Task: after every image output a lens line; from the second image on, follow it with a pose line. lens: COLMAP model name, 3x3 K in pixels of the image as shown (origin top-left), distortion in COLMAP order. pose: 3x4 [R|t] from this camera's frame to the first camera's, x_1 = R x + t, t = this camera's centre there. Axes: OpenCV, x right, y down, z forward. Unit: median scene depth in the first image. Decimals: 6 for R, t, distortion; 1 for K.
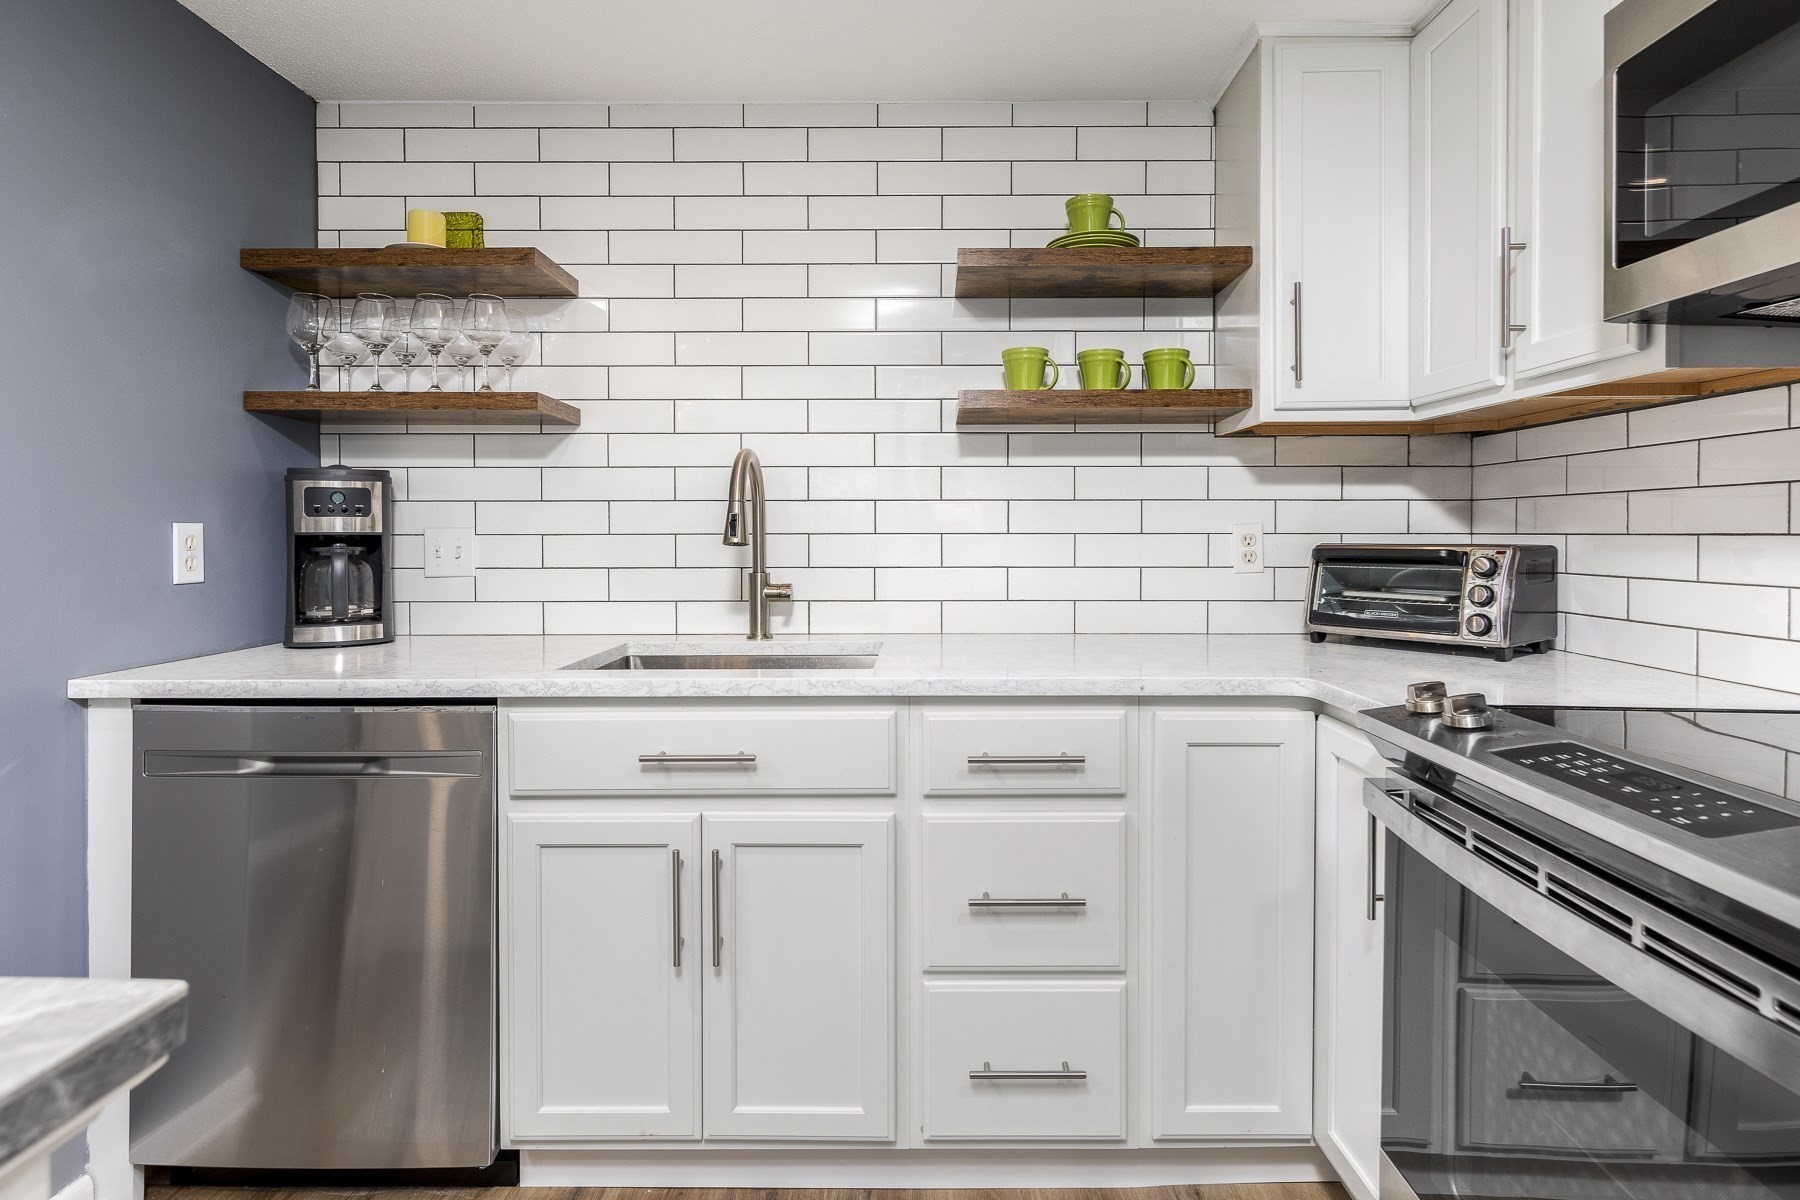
lens RADIAL K [[925.2, 0, 933.8], [0, 925.2, 544.9], [0, 0, 1]] dist [0.006782, -0.001887]
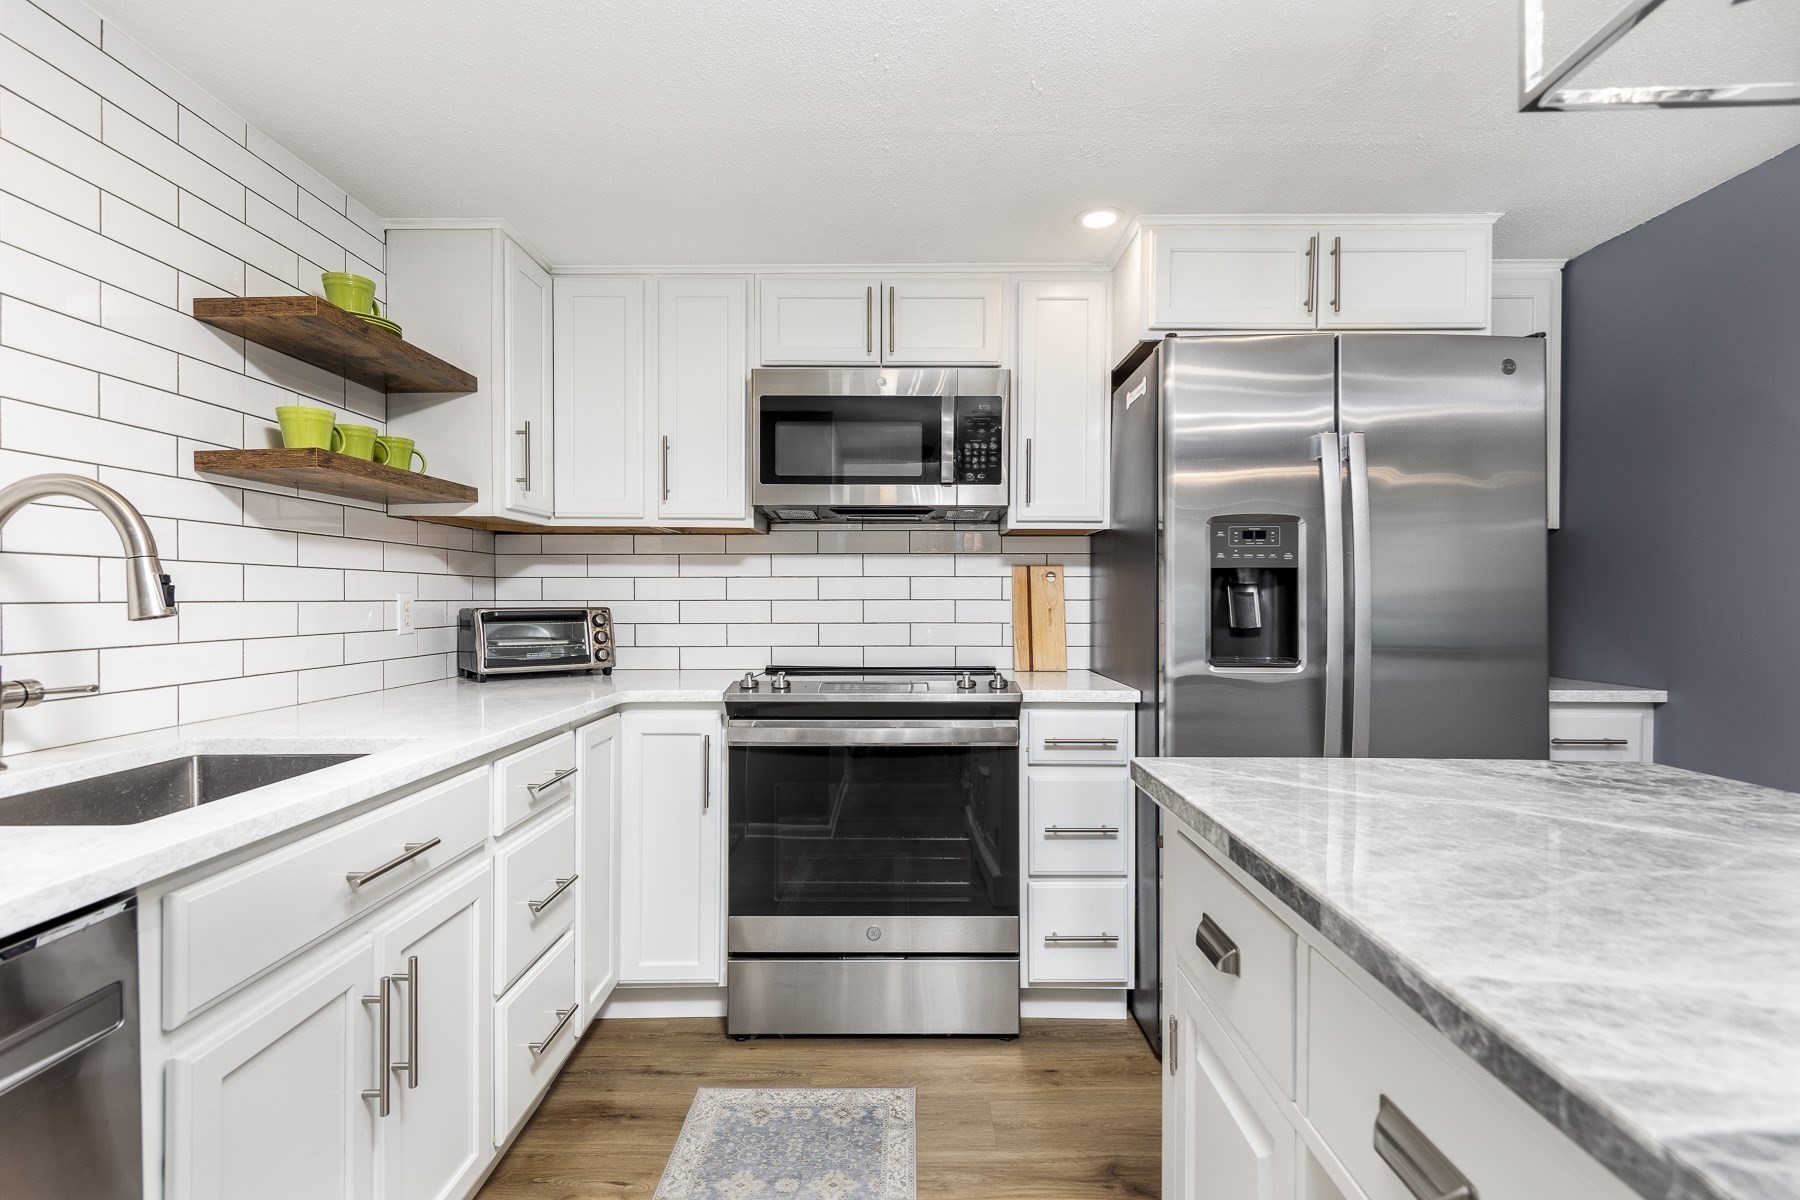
lens RADIAL K [[864.6, 0, 900.1], [0, 864.6, 599.5], [0, 0, 1]] dist [0.009167, -0.003775]
pose [[-0.018434, -0.000551, 0.999830, -0.909740], [0.015593, 0.999878, 0.000839, -0.006333], [-0.999708, 0.015606, -0.018423, 0.460269]]
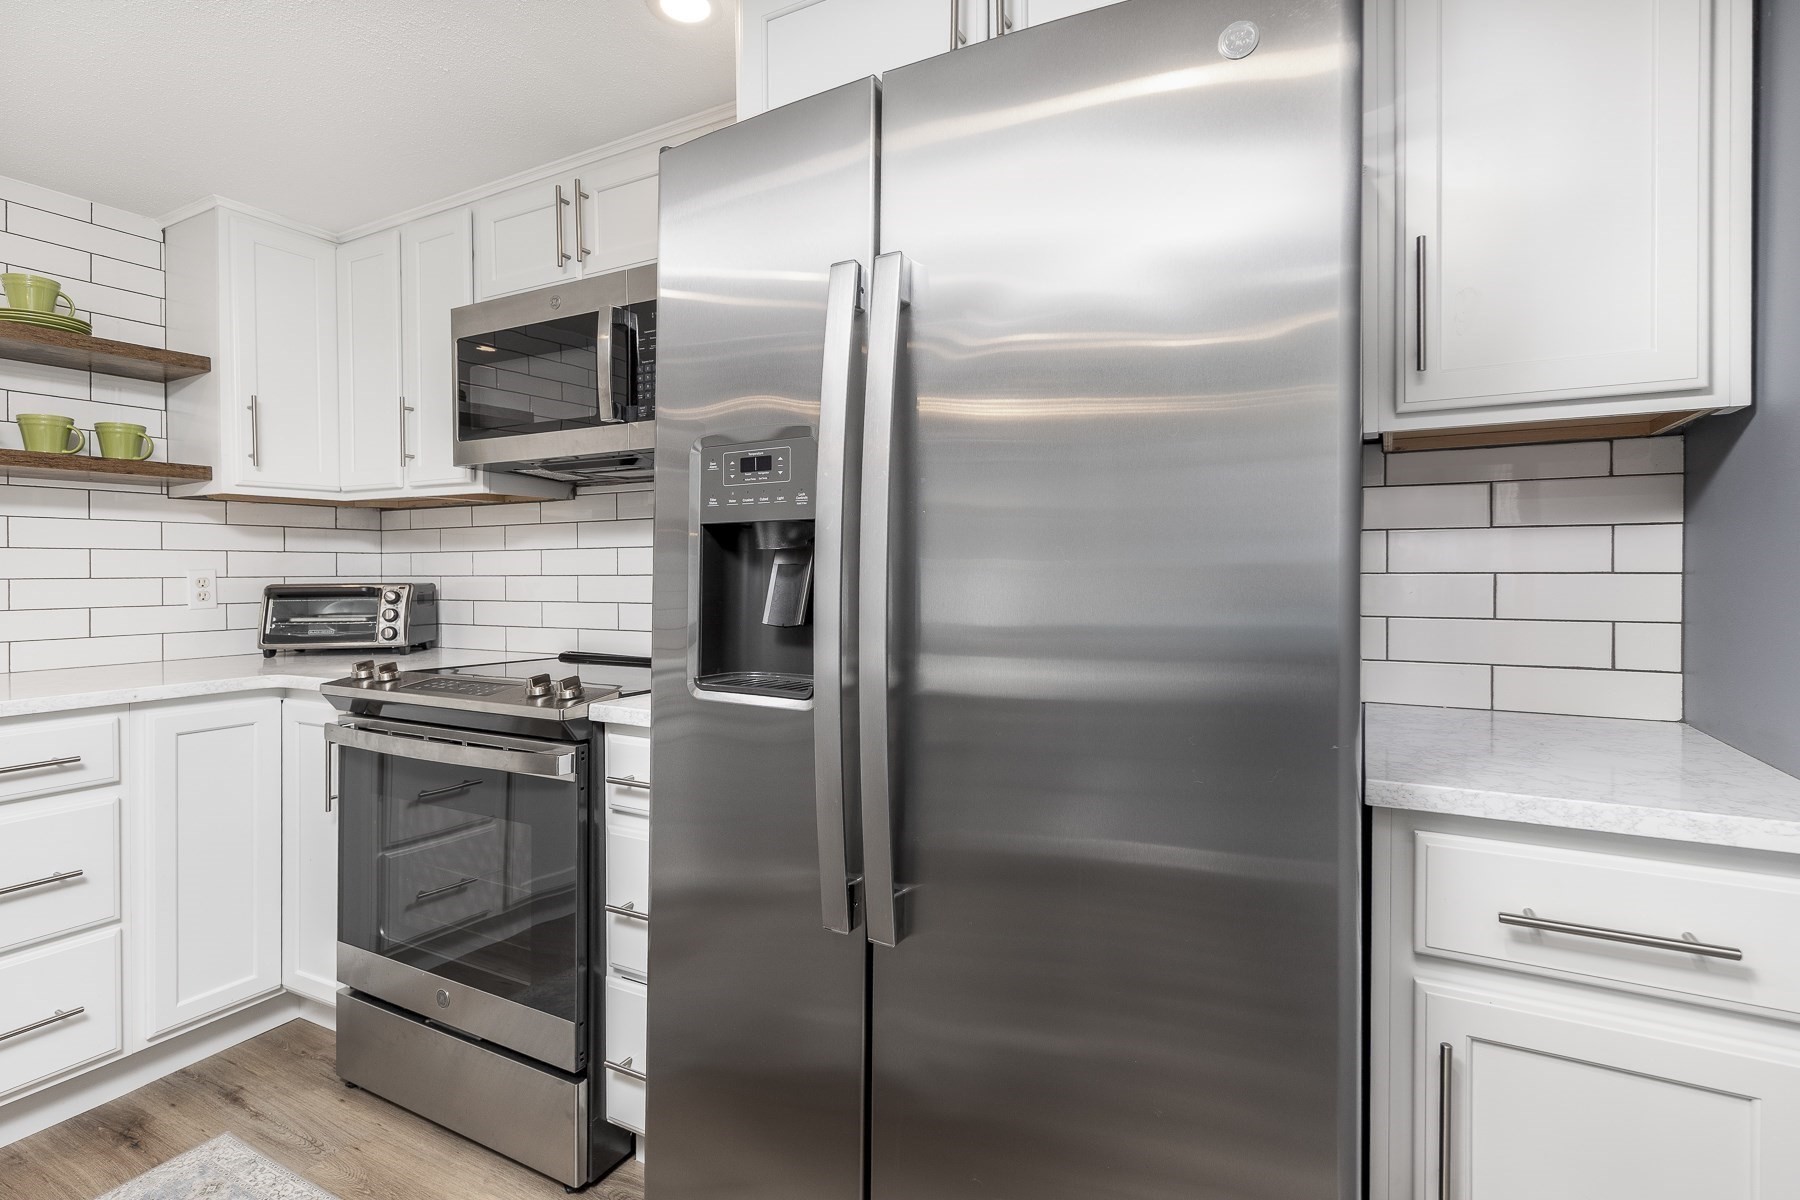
lens RADIAL K [[861.6, 0, 906.8], [0, 861.6, 571.4], [0, 0, 1]] dist [0.001542, -0.000836]
pose [[0.469354, -0.004178, 0.883000, -0.281680], [0.017904, 0.999828, -0.004786, 0.002474], [-0.882829, 0.018056, 0.469348, -0.449910]]
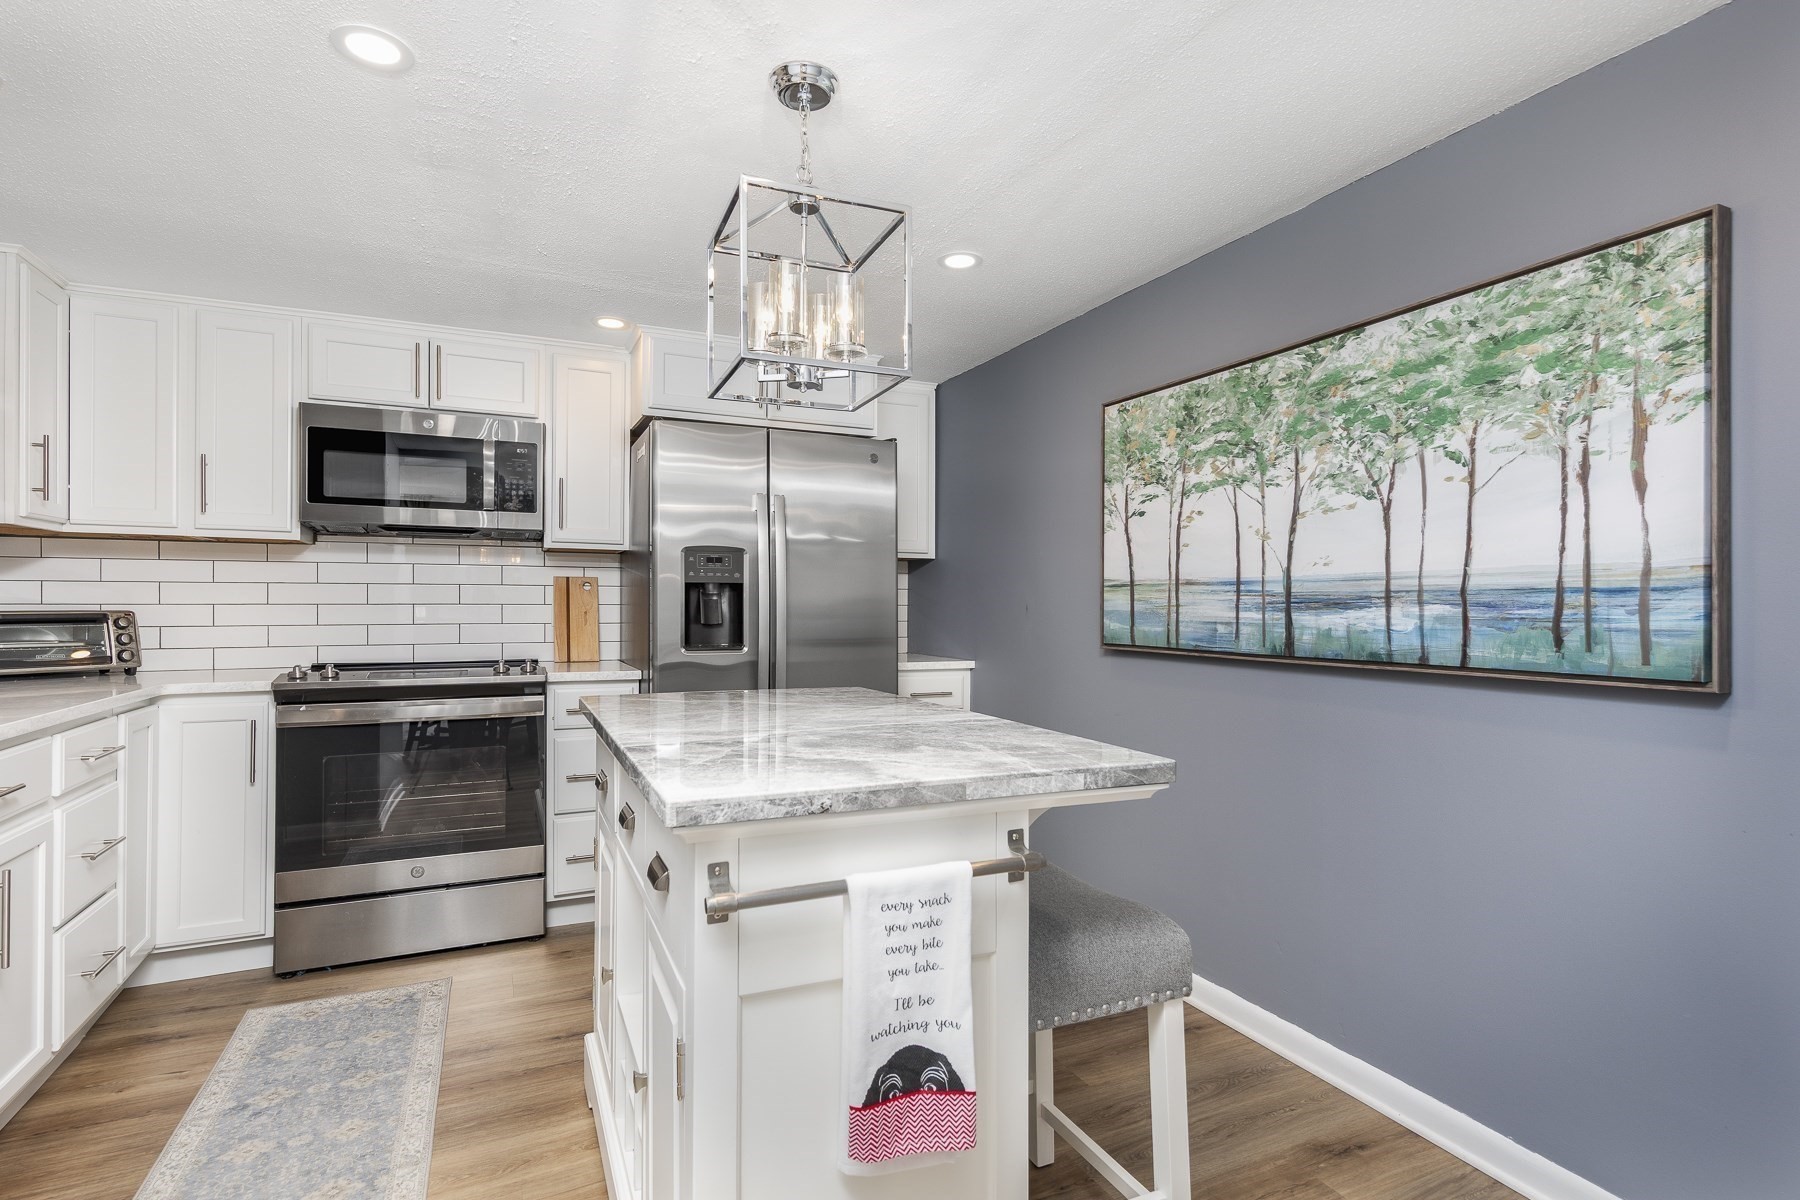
lens RADIAL K [[864.6, 0, 901.0], [0, 864.6, 603.5], [0, 0, 1]] dist [0.009167, -0.003775]
pose [[-0.453281, 0.000503, 0.891368, -1.446011], [0.012027, 0.999912, 0.005552, -0.004062], [-0.891287, 0.013237, -0.453247, 0.408626]]
